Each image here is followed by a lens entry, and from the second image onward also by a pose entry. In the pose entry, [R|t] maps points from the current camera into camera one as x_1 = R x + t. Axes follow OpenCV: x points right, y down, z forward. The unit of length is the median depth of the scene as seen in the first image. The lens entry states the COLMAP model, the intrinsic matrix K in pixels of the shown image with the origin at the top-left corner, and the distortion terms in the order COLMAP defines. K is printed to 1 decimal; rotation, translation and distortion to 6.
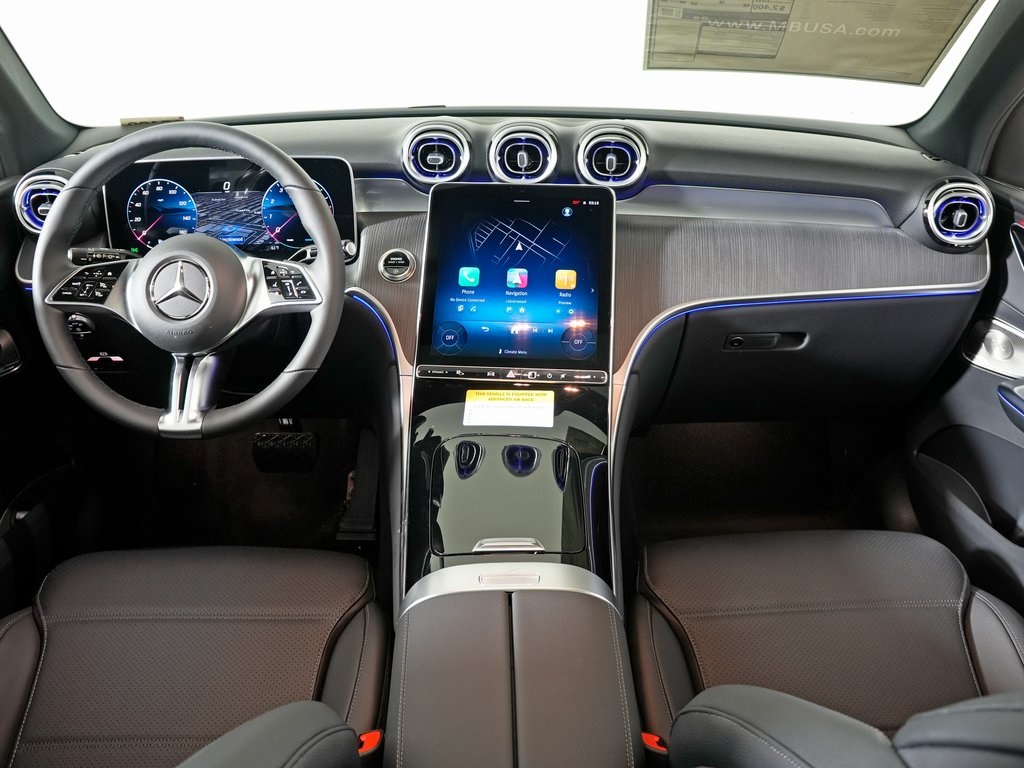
lens RADIAL K [[891.0, 0, 512.0], [0, 891.0, 384.0], [0, 0, 1]] dist [-0.176348, 0.114265]
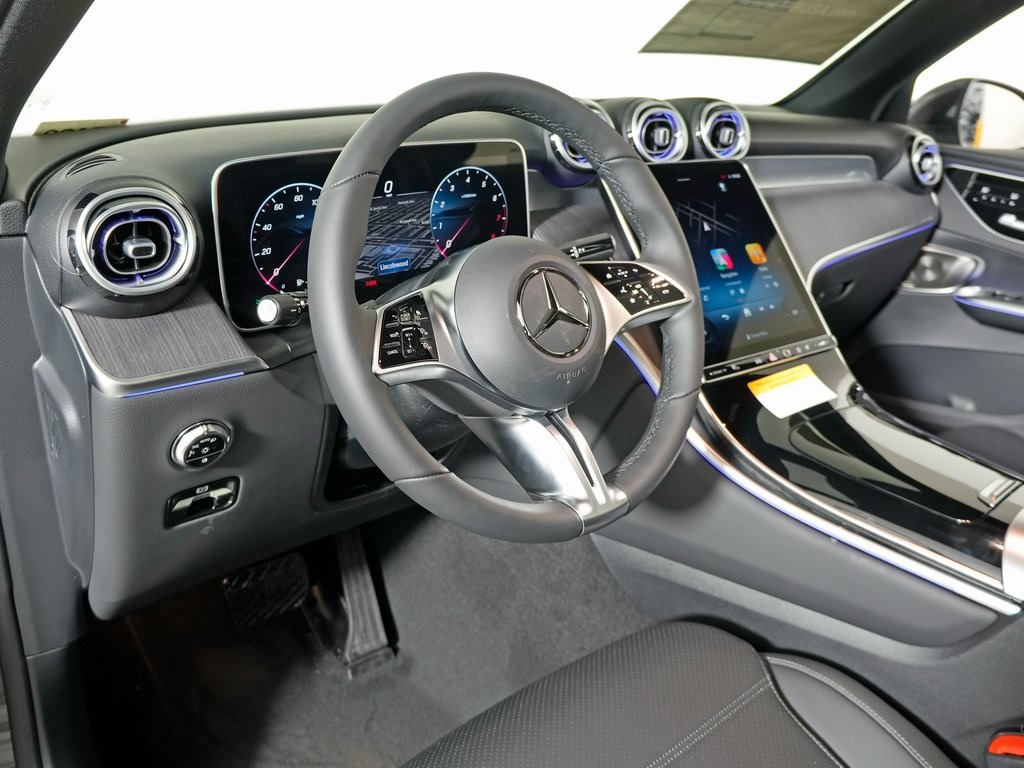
lens RADIAL K [[891.0, 0, 512.0], [0, 891.0, 384.0], [0, 0, 1]] dist [-0.176348, 0.114265]
pose [[0.766107, -0.216462, 0.605165, -0.736299], [0.258359, 0.965873, 0.018415, -0.067832], [-0.588499, 0.142242, 0.795887, 0.426548]]
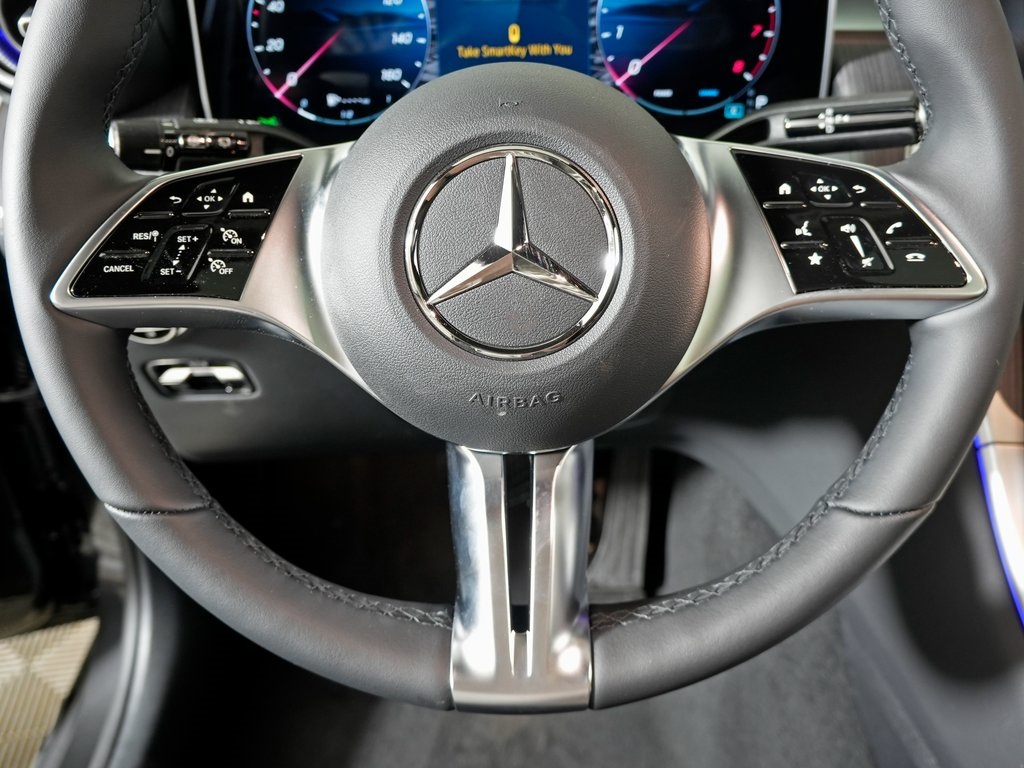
lens RADIAL K [[891.0, 0, 512.0], [0, 891.0, 384.0], [0, 0, 1]] dist [-0.176348, 0.114265]
pose [[0.999343, -0.014791, -0.033094, -0.330675], [0.019275, 0.990021, 0.139592, -0.094417], [0.030699, -0.140138, 0.989656, 0.619489]]
